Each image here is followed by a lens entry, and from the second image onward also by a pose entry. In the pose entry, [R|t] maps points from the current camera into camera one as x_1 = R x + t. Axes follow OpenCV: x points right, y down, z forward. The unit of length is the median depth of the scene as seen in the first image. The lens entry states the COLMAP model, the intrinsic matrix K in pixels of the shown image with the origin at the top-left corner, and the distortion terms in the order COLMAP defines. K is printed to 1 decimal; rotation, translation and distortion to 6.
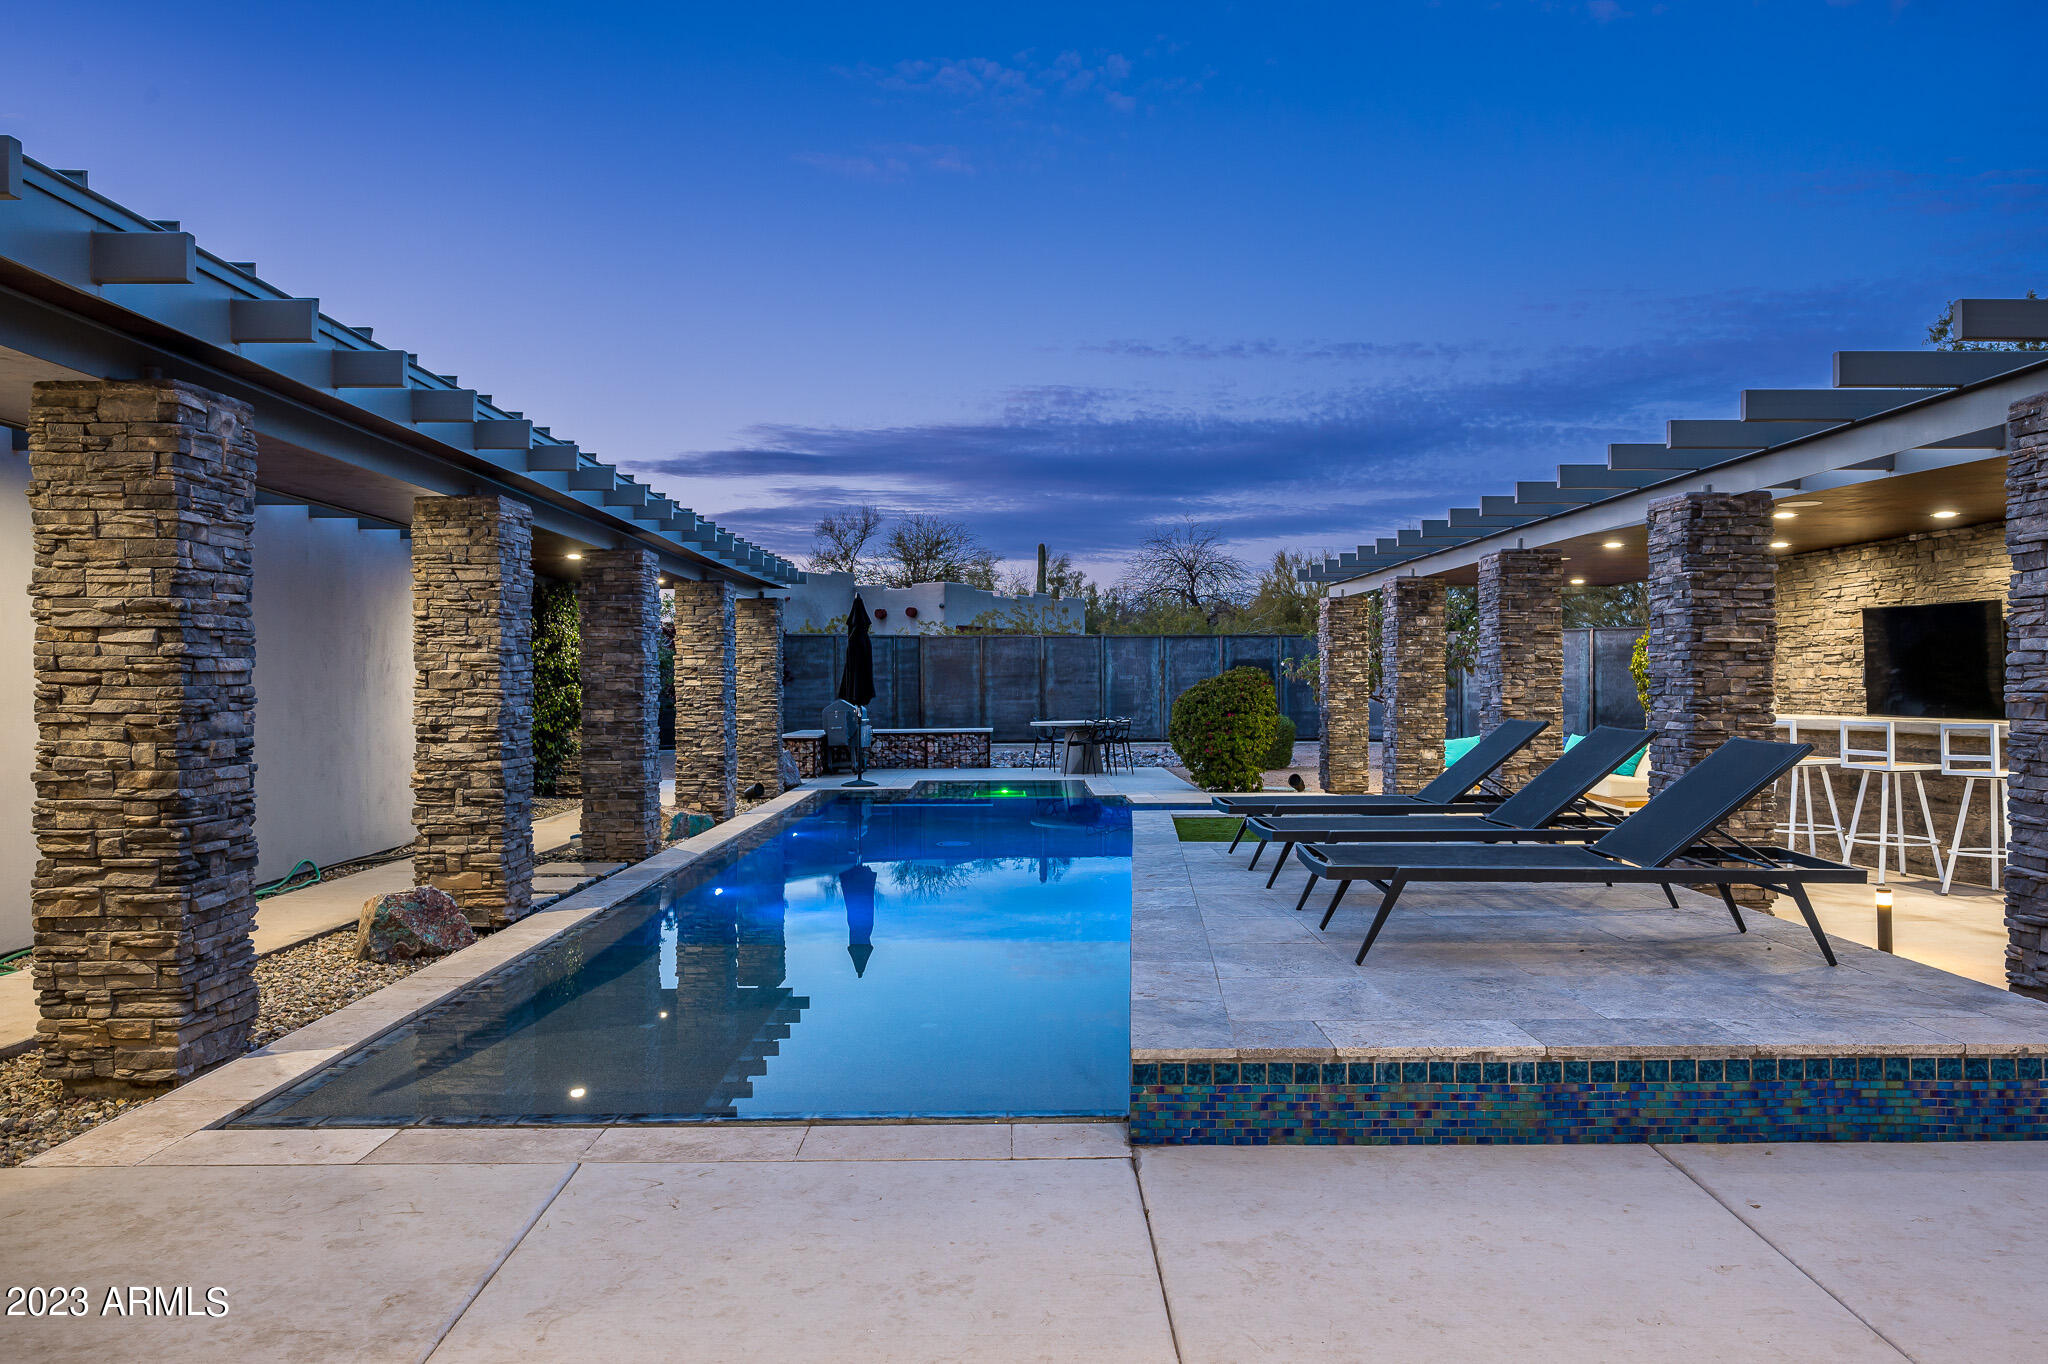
lens RADIAL K [[1371.5, 0, 1021.2], [0, 1371.5, 678.3], [0, 0, 1]] dist [-0.011184, 0.006478]
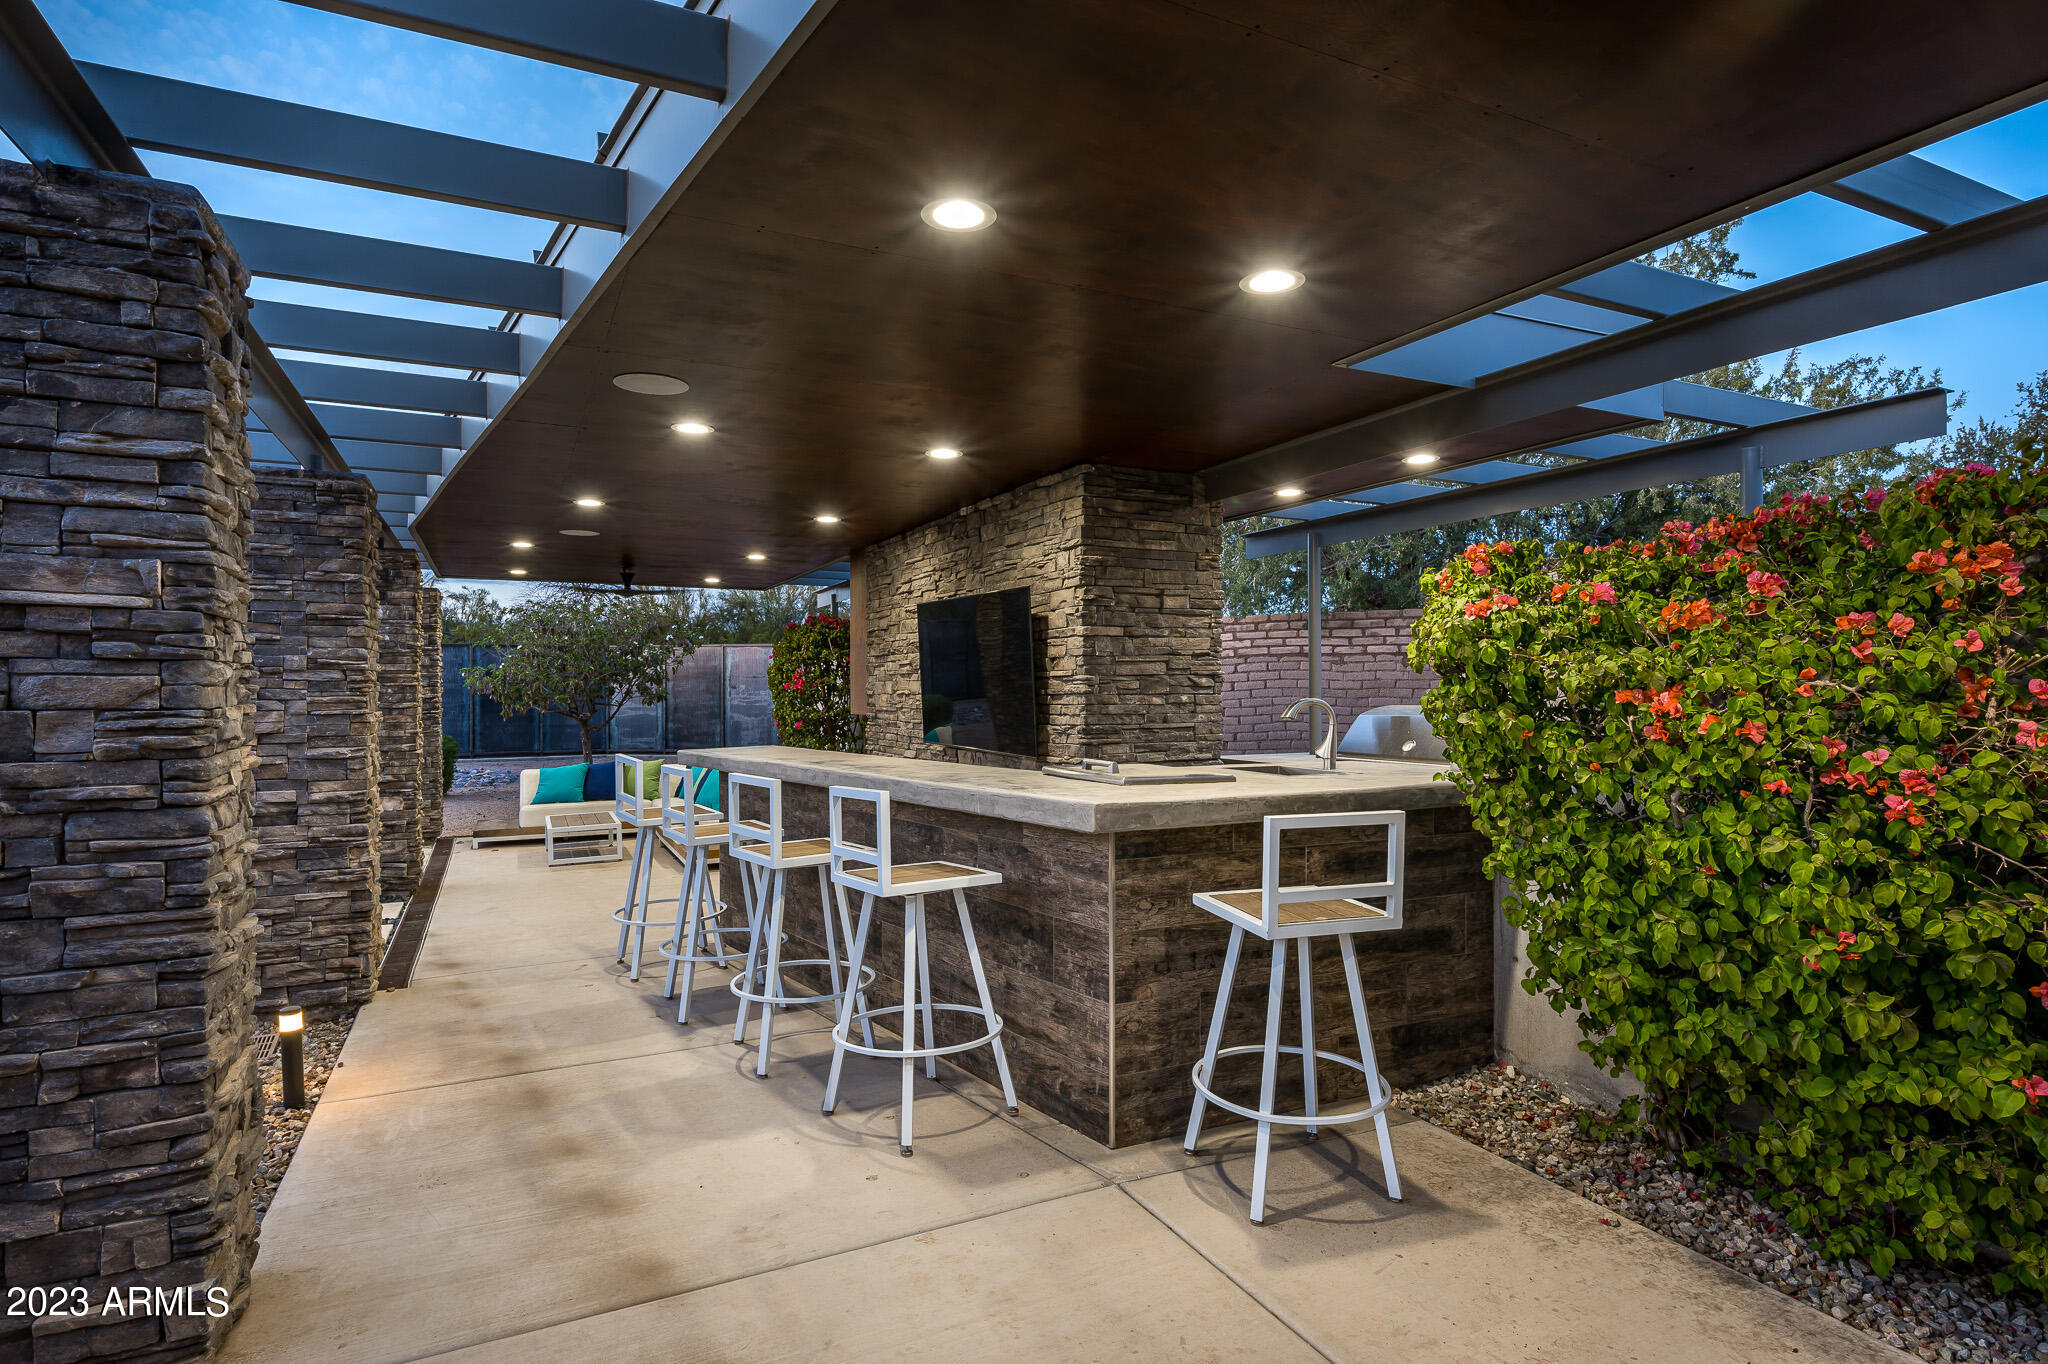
lens RADIAL K [[1076.6, 0, 1028.3], [0, 1076.6, 673.8], [0, 0, 1]] dist [-0.000001, 0.000551]
pose [[0.898605, 0.006356, 0.438712, 0.563704], [-0.000321, 0.999904, -0.013830, -0.004990], [-0.438758, 0.012287, 0.898521, 0.593876]]
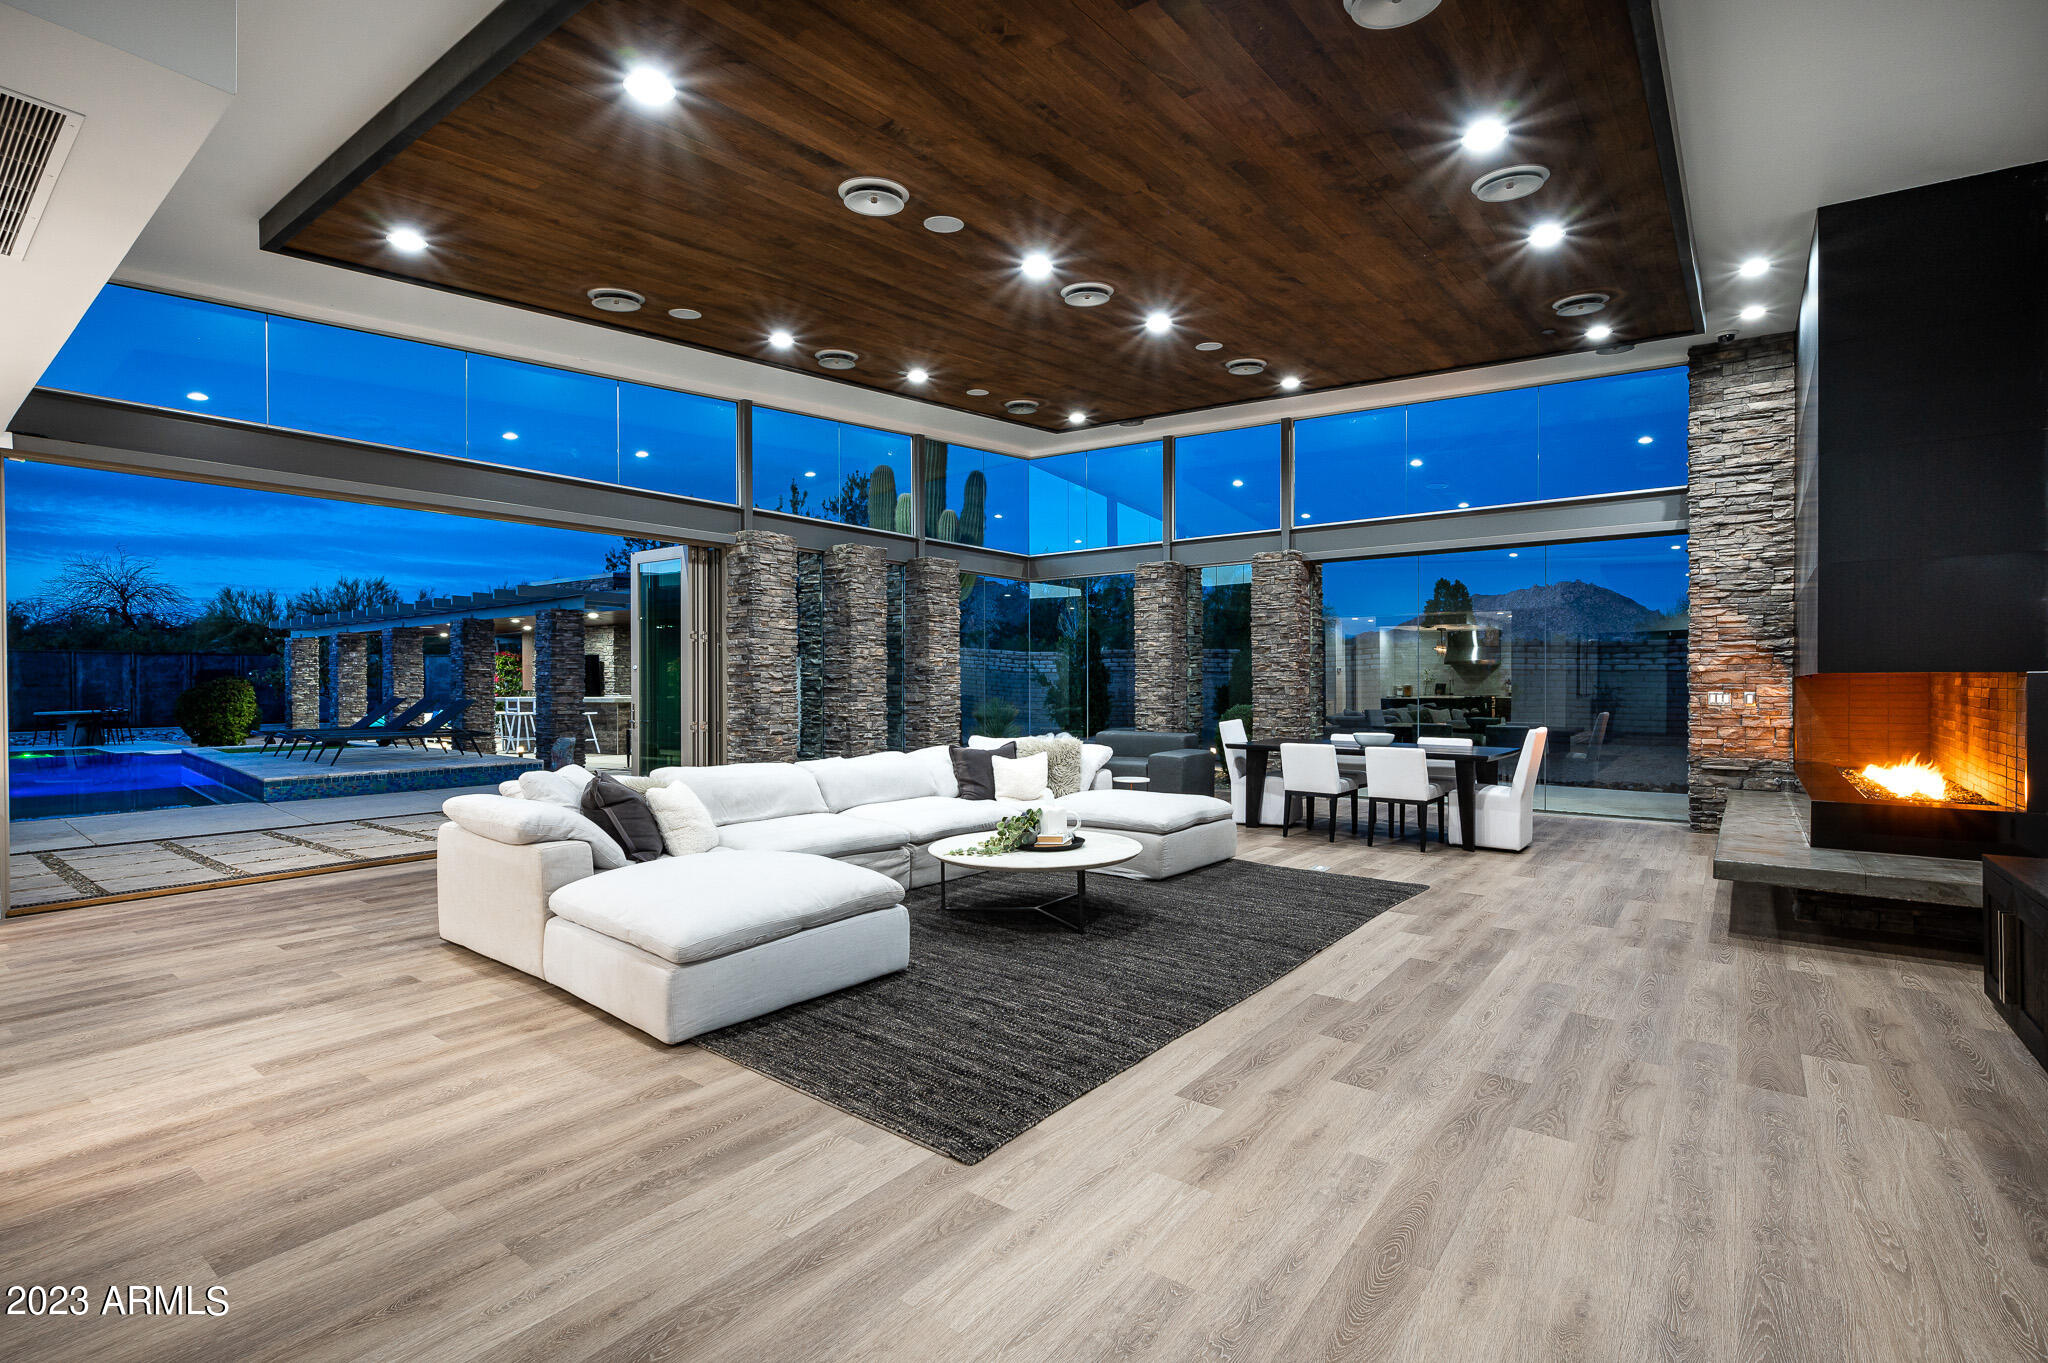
lens RADIAL K [[916.6, 0, 1031.6], [0, 916.6, 693.0], [0, 0, 1]] dist [-0.003242, 0.000650]
pose [[0.604265, -0.008009, 0.796743, -0.298123], [-0.000574, 0.999945, 0.010487, 0.001249], [-0.796783, -0.006795, 0.604227, -1.023262]]
